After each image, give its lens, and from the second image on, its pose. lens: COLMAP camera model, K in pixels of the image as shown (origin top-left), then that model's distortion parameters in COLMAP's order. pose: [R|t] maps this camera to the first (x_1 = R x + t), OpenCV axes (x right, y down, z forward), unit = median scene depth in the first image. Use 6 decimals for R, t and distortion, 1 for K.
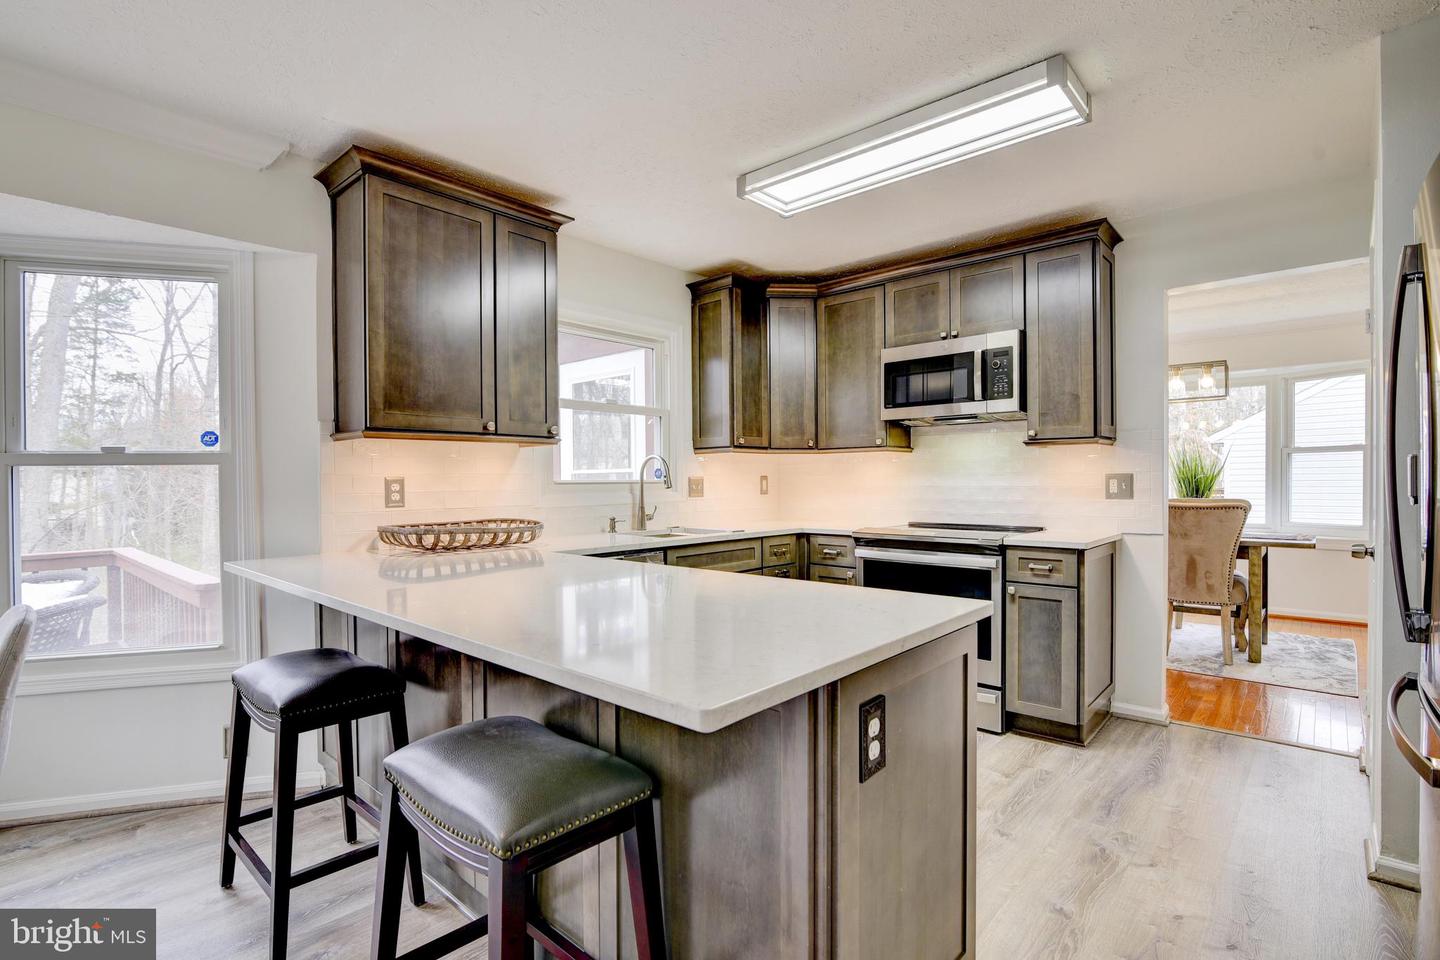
lens RADIAL K [[676.8, 0, 720.0], [0, 676.8, 480.0], [0, 0, 1]] dist [-0.004704, -0.000669]
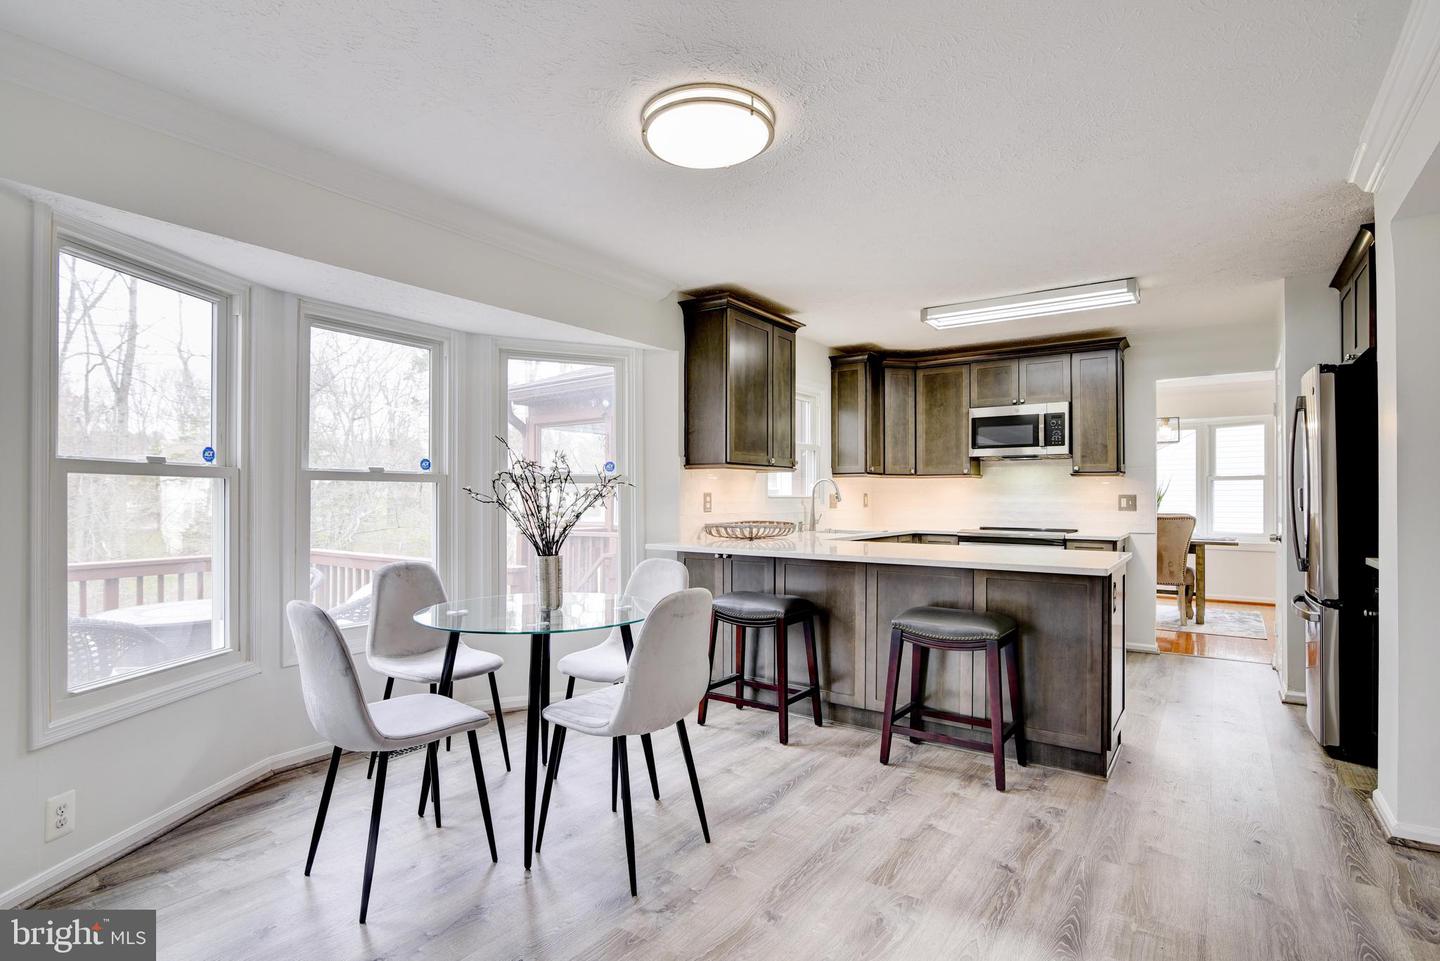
lens RADIAL K [[700.9, 0, 720.0], [0, 700.9, 480.5], [0, 0, 1]] dist [0.000383, -0.000079]
pose [[0.993149, 0.012426, 0.116188, -0.484257], [-0.009739, 0.999673, -0.023664, 0.004648], [-0.116444, 0.022370, 0.992945, -0.454638]]
